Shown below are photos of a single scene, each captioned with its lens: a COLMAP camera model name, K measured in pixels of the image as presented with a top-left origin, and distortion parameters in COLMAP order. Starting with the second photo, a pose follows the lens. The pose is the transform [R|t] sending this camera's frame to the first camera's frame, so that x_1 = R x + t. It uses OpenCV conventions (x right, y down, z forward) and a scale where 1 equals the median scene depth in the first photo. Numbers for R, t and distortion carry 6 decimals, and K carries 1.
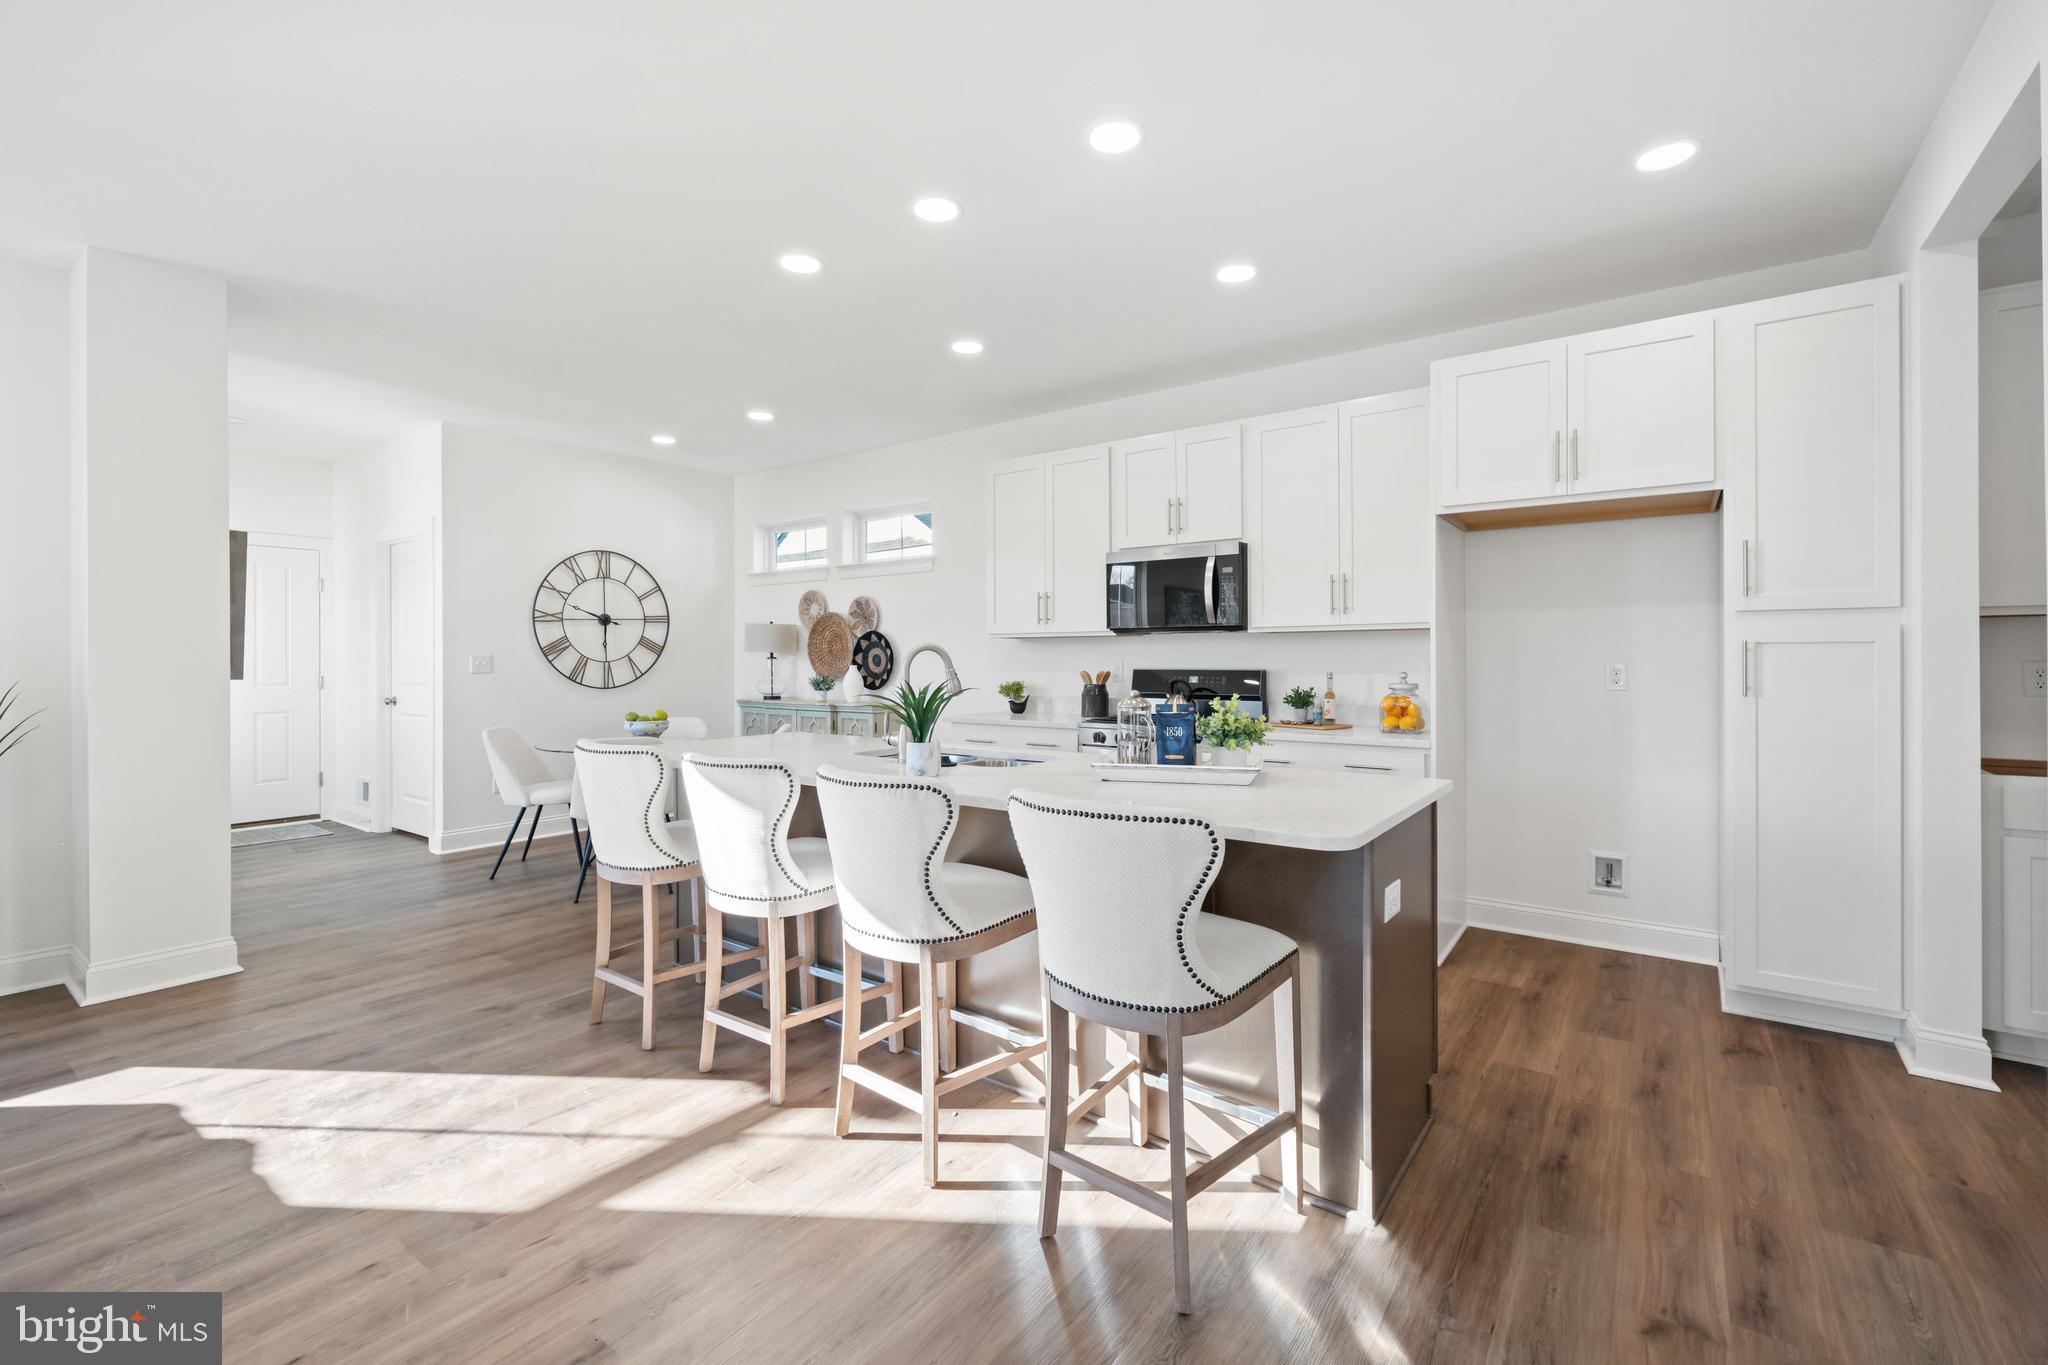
lens RADIAL K [[886.7, 0, 1023.2], [0, 886.7, 624.6], [0, 0, 1]] dist [-0.003465, 0.002192]
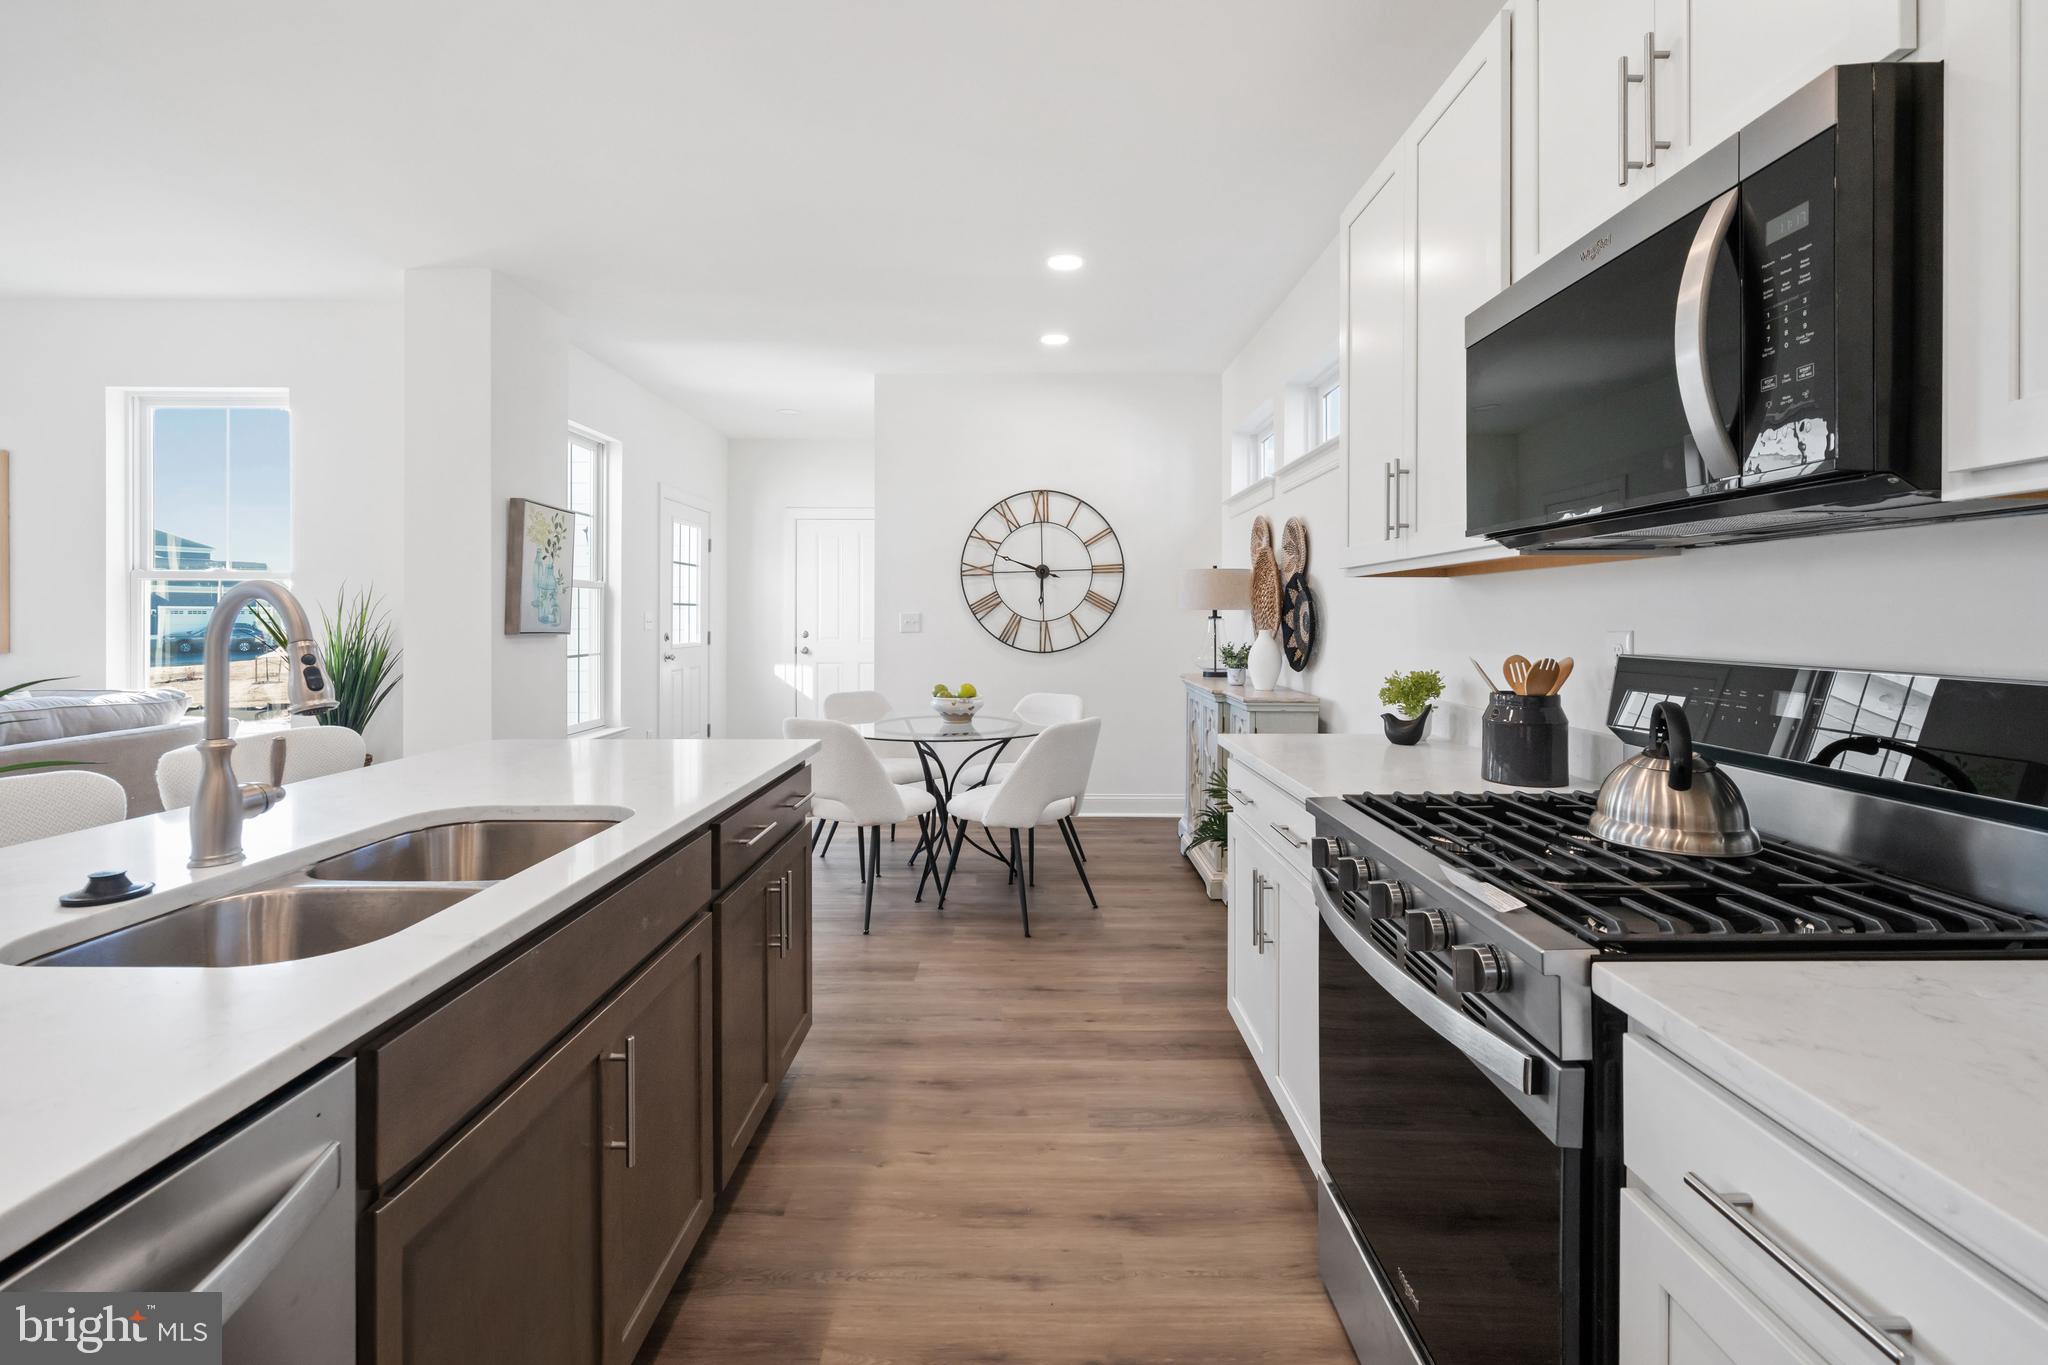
lens RADIAL K [[886.7, 0, 1010.6], [0, 886.7, 612.8], [0, 0, 1]] dist [-0.003465, 0.002192]
pose [[0.585126, -0.000322, -0.810942, 0.205748], [0.027005, 0.999453, 0.019088, 0.017550], [0.810492, -0.033069, 0.584815, 0.496495]]
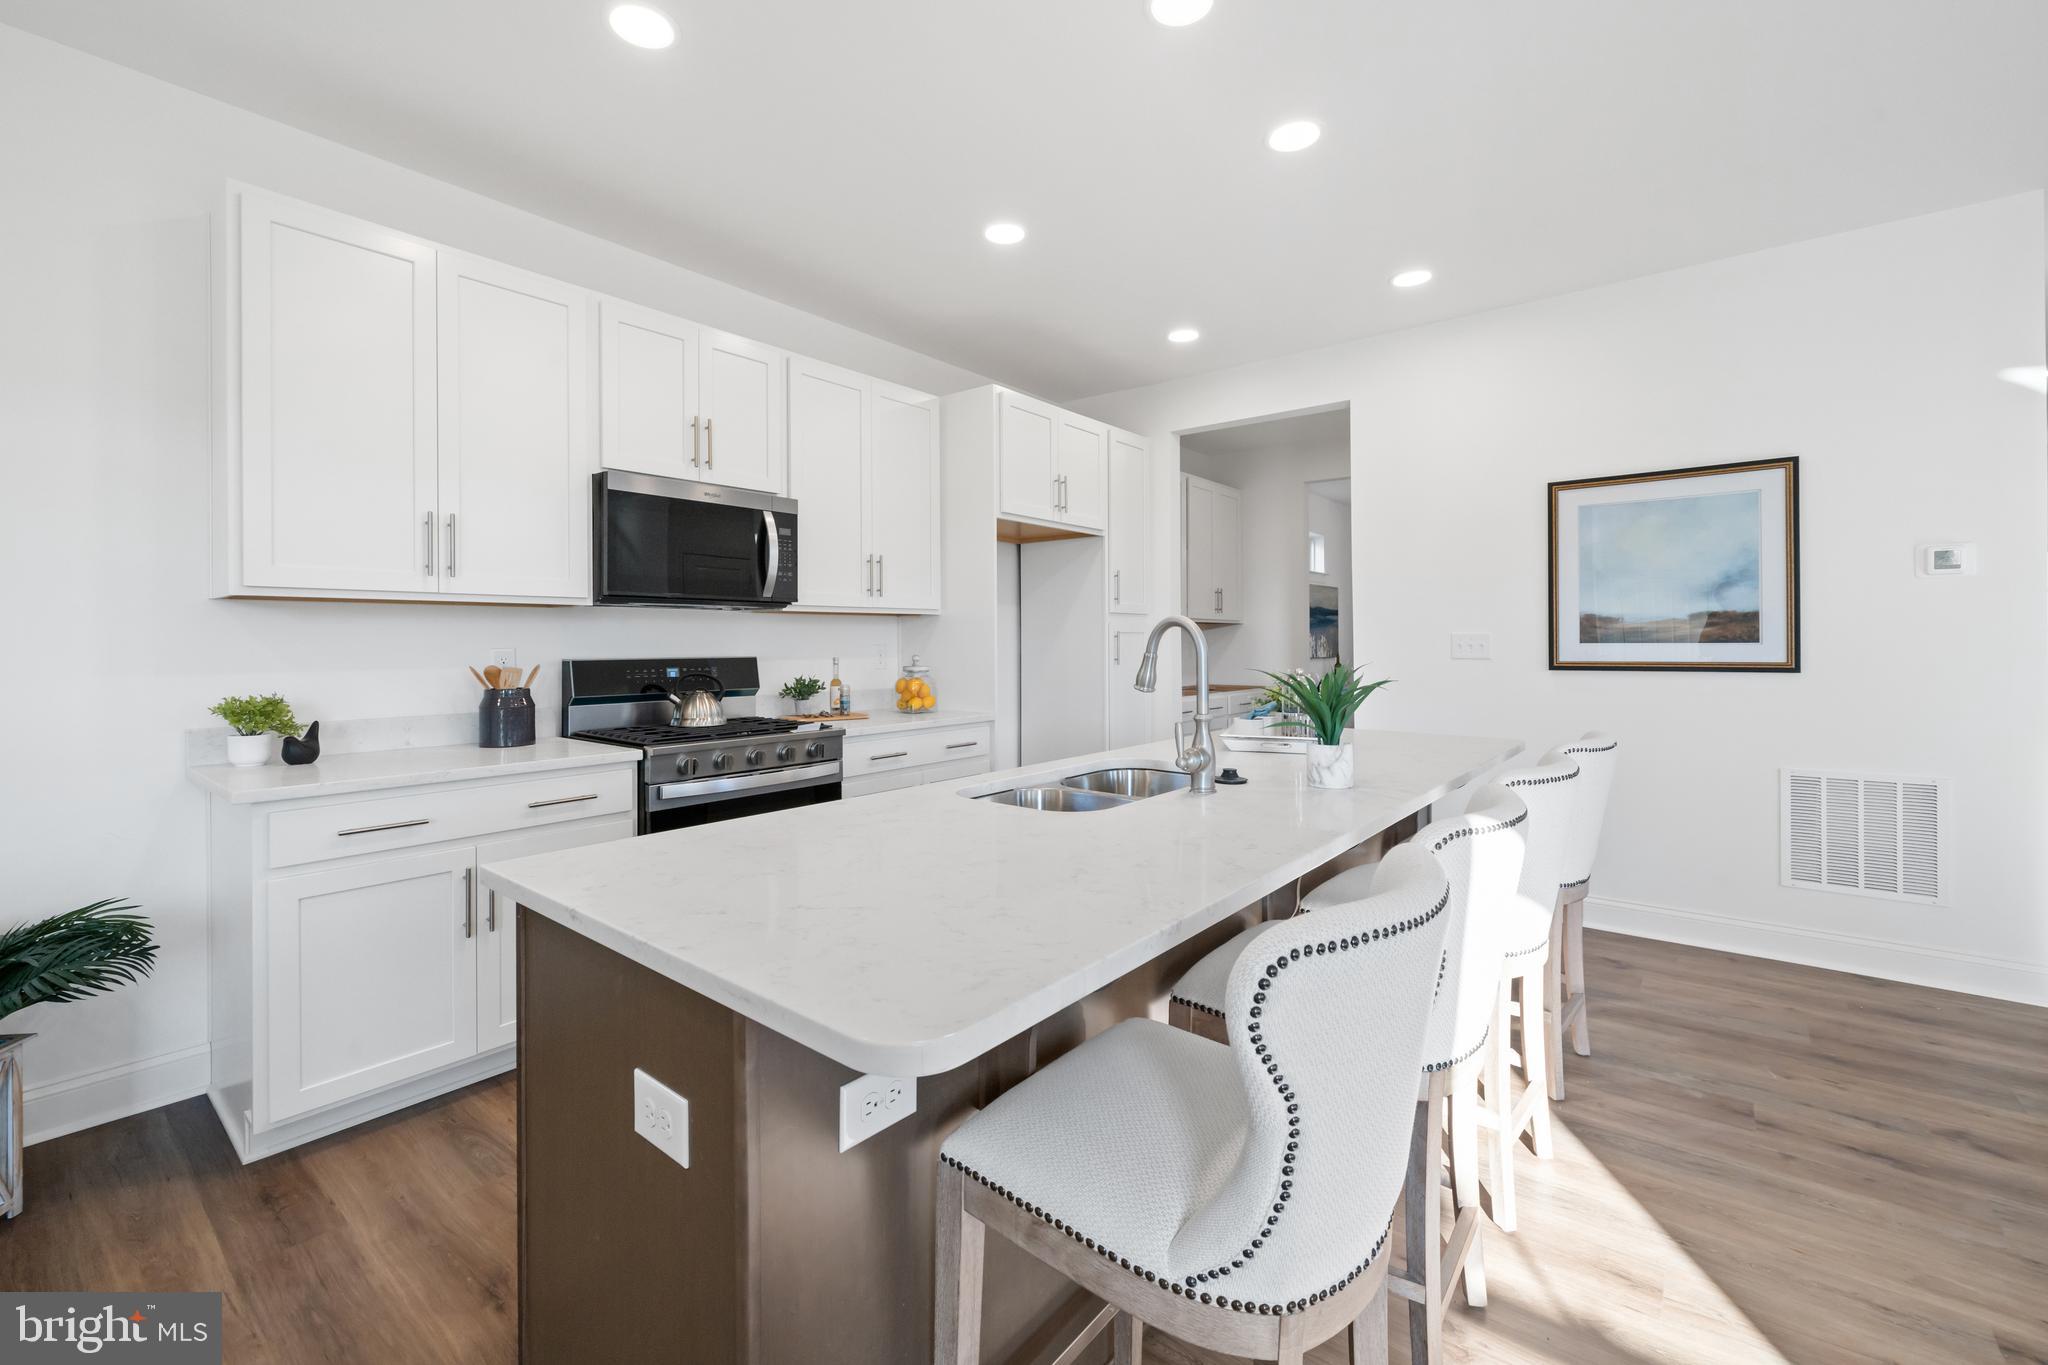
lens RADIAL K [[849.8, 0, 1027.7], [0, 849.8, 638.9], [0, 0, 1]] dist [-0.000387, 0.000317]
pose [[0.035002, 0.006021, 0.999369, -0.366940], [-0.033572, 0.999425, -0.004846, 0.021554], [-0.998823, -0.033381, 0.035184, 0.522479]]
